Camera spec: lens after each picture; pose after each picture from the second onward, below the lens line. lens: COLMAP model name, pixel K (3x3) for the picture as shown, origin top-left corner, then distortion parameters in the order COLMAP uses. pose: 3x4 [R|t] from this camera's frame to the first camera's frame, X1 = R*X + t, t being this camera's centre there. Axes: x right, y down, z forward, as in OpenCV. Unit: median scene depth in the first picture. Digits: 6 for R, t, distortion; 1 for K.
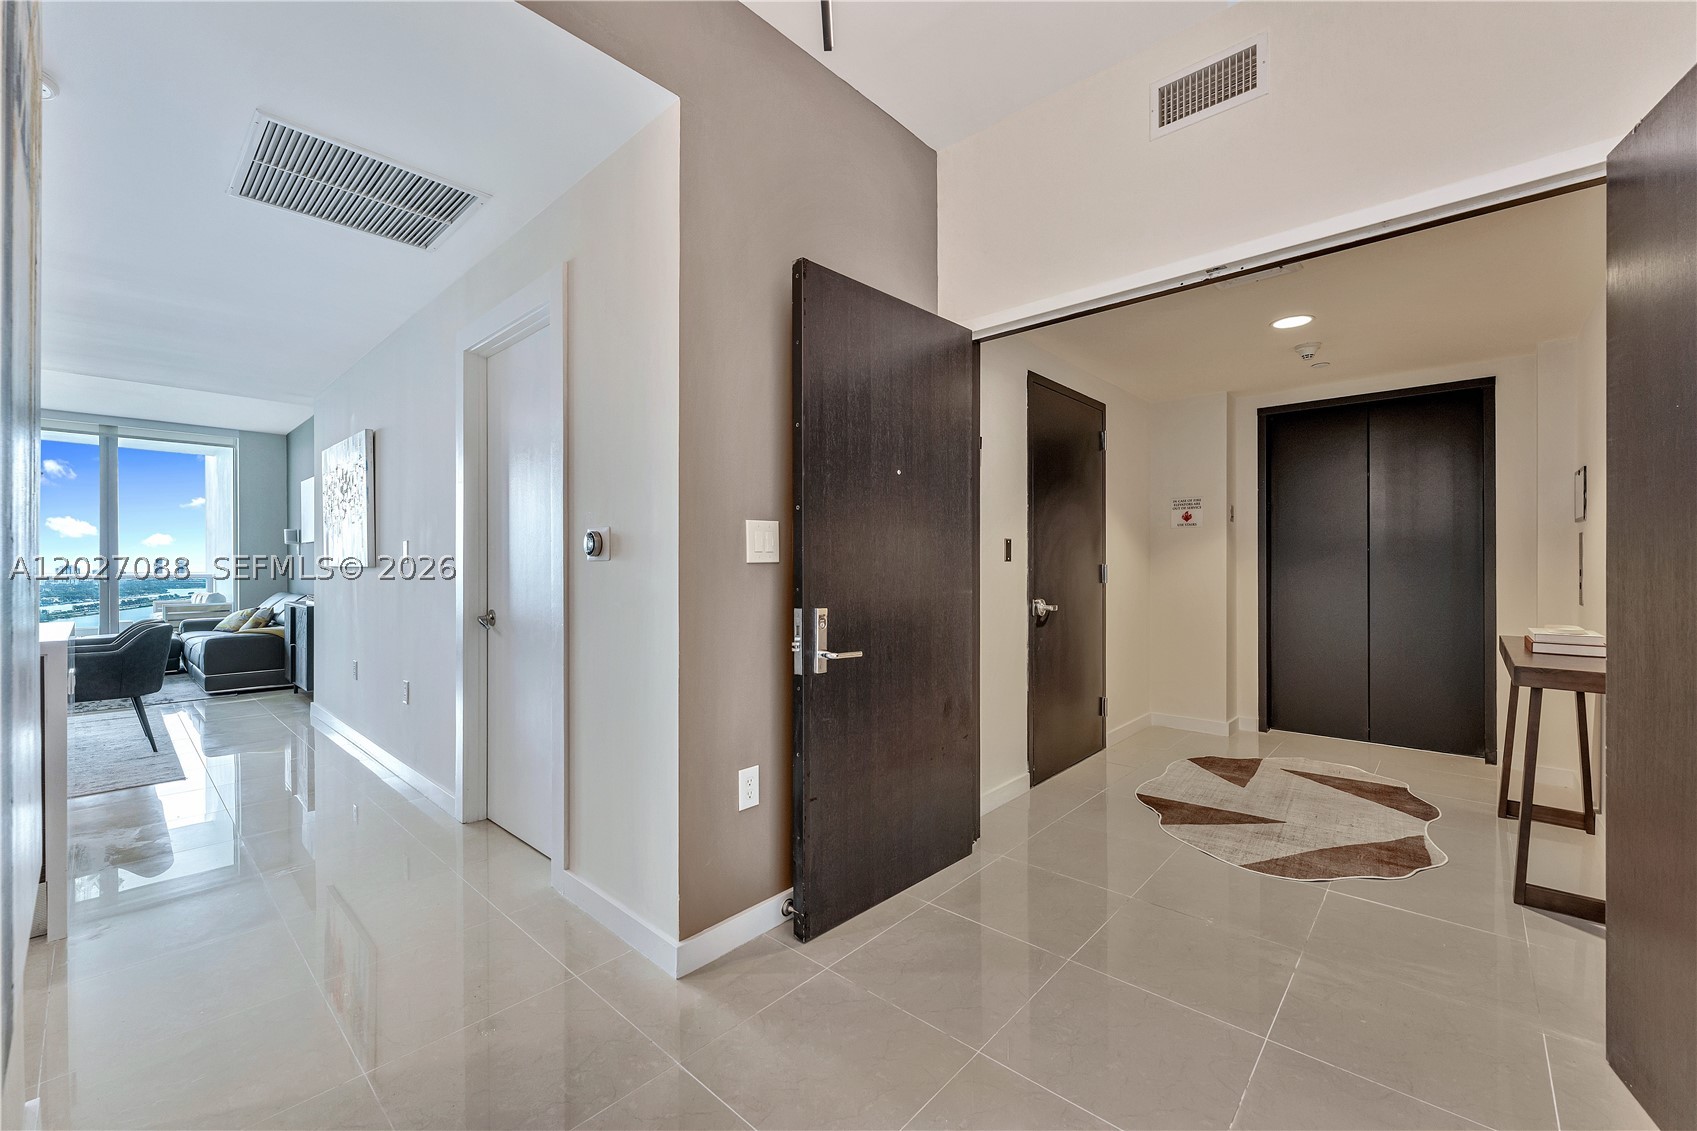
lens RADIAL K [[682.3, 0, 861.3], [0, 682.3, 565.6], [0, 0, 1]] dist [-0.001854, -0.000942]
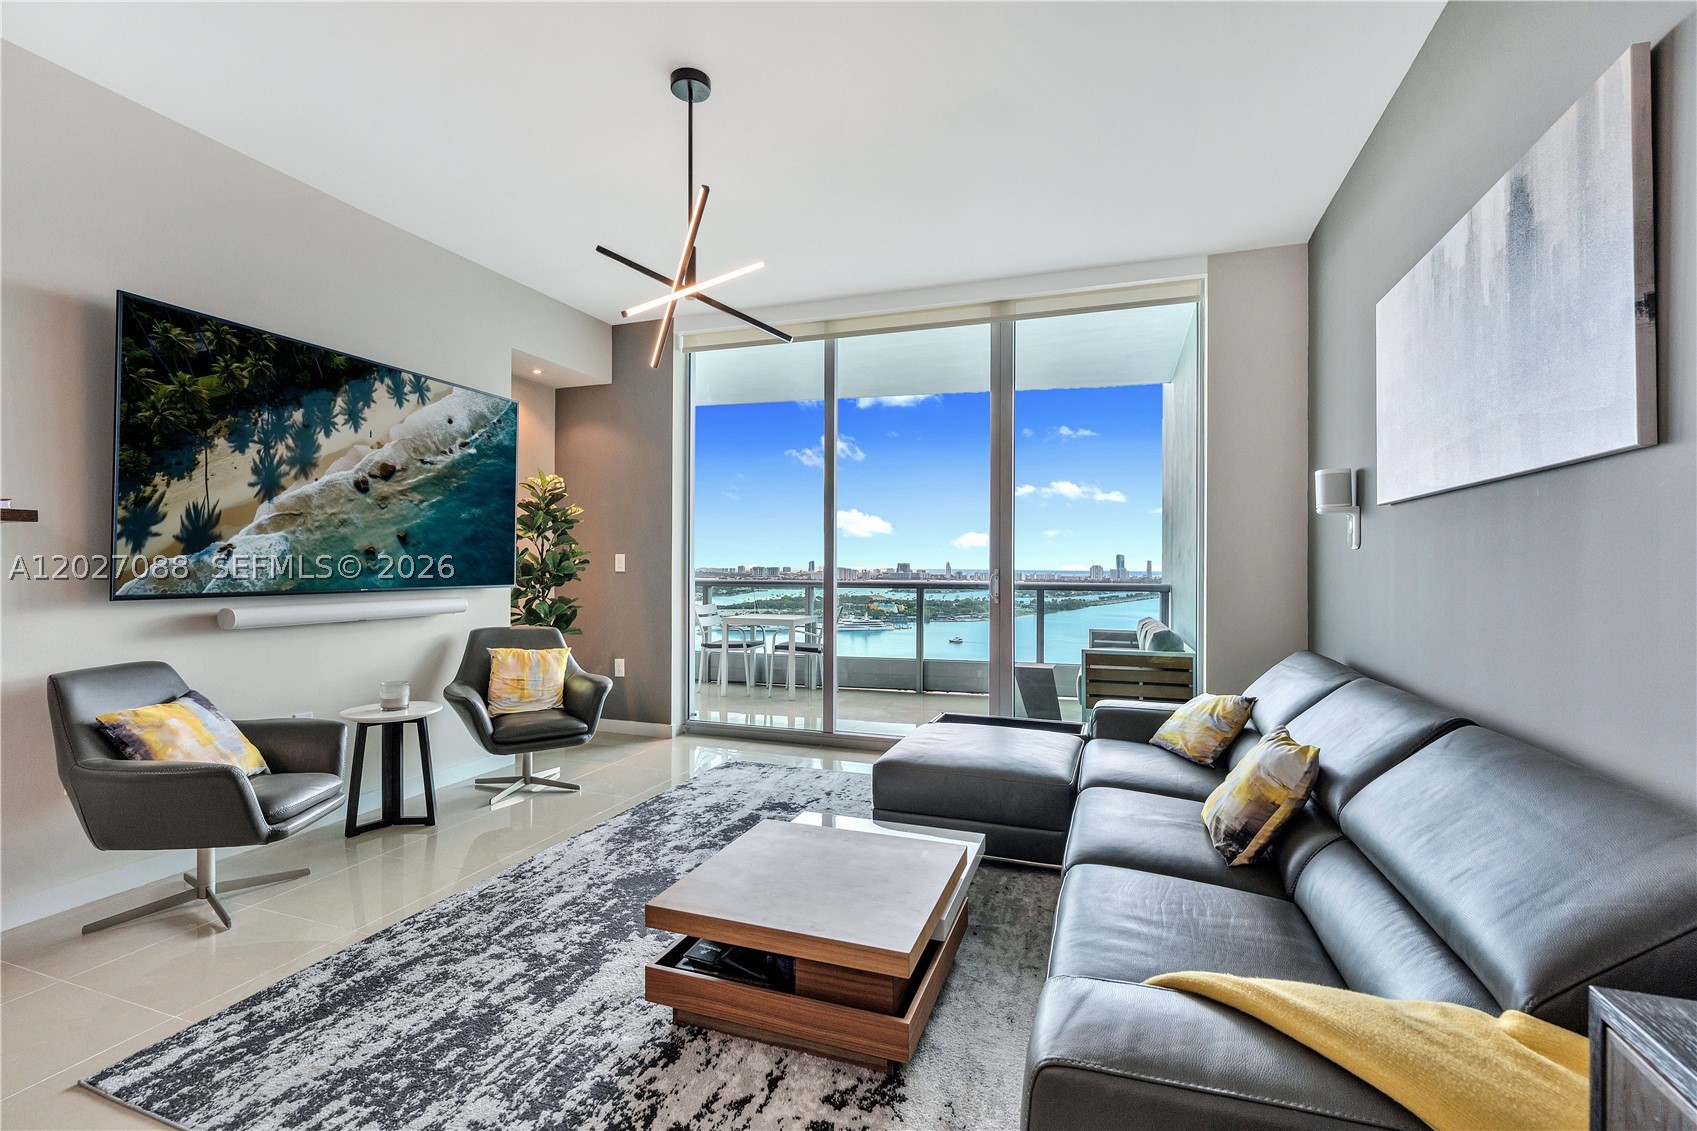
lens RADIAL K [[758.5, 0, 851.8], [0, 758.5, 551.5], [0, 0, 1]] dist [0.001719, -0.000024]
pose [[0.383347, -0.009751, -0.923553, -0.597344], [-0.010238, 0.999838, -0.014806, -0.004969], [0.923548, 0.015131, 0.383185, 0.652294]]
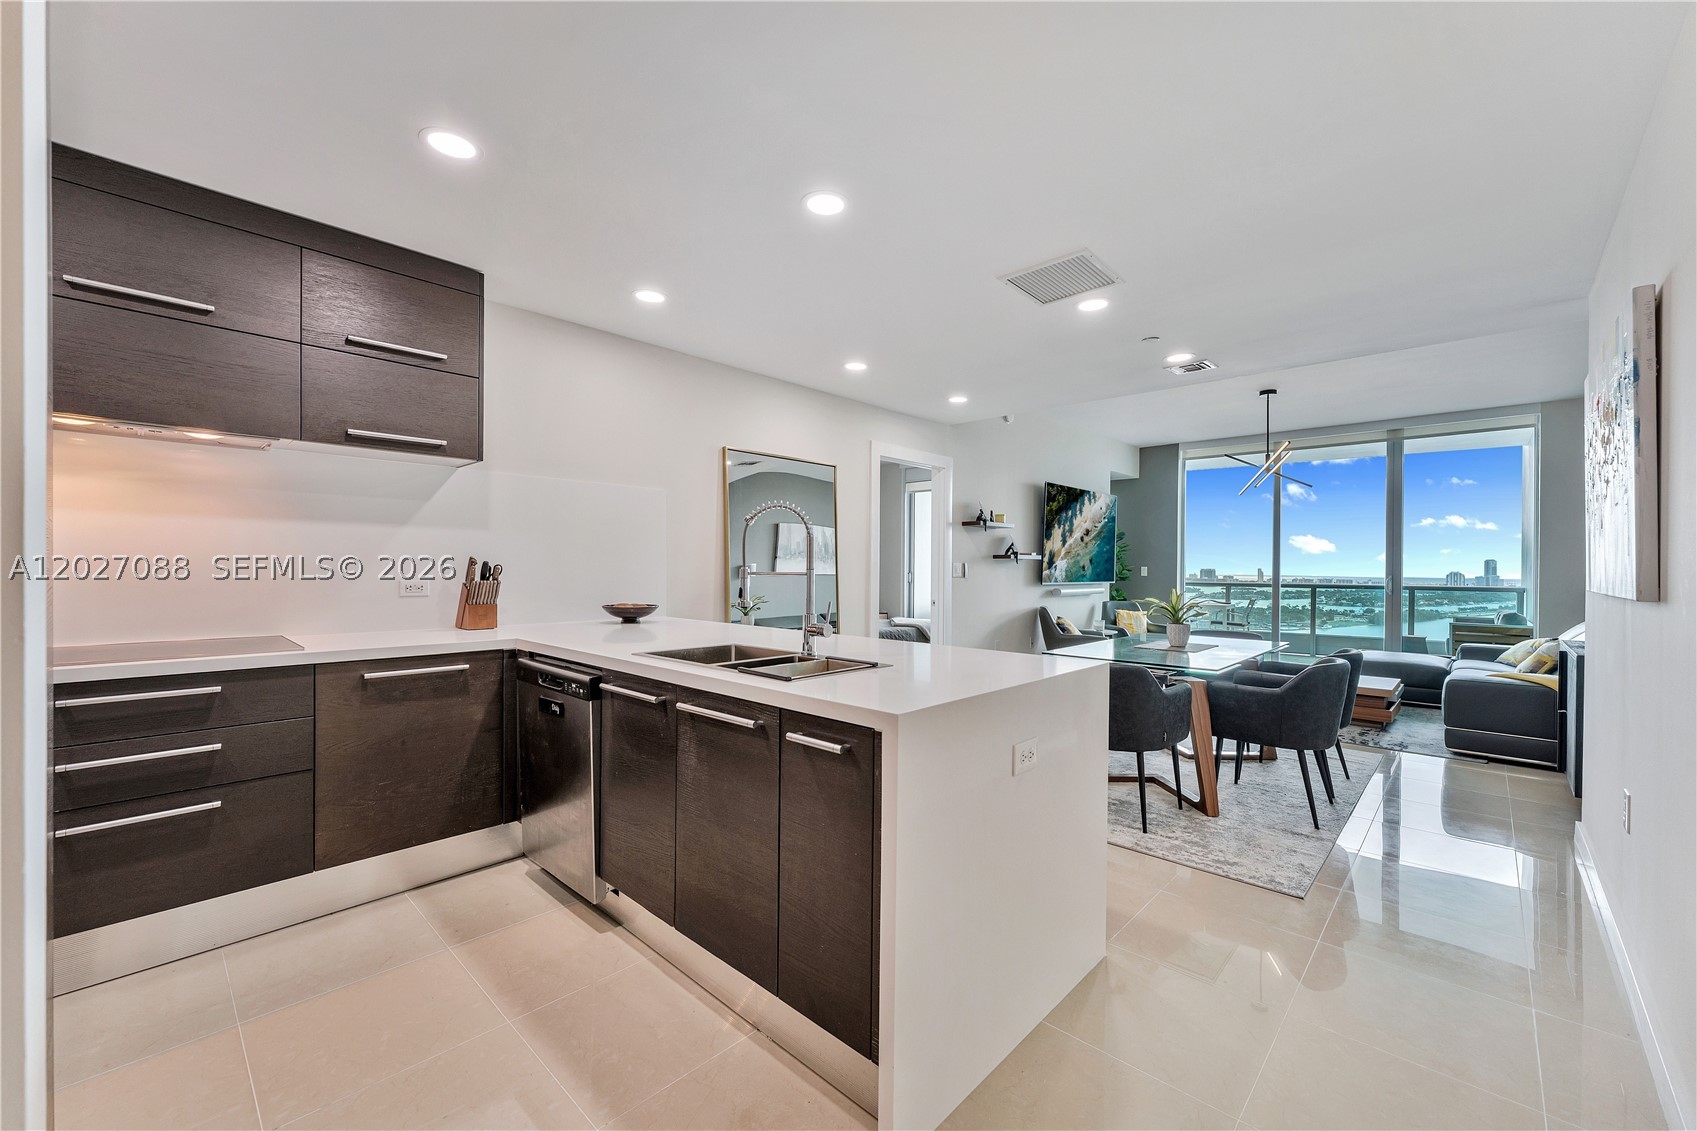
lens RADIAL K [[682.3, 0, 839.8], [0, 682.3, 568.6], [0, 0, 1]] dist [-0.001854, -0.000942]
pose [[-0.029256, 0.005009, -0.999559, -0.131695], [-0.011189, 0.999923, 0.005339, -0.008452], [0.999509, 0.011340, -0.029198, 0.247631]]
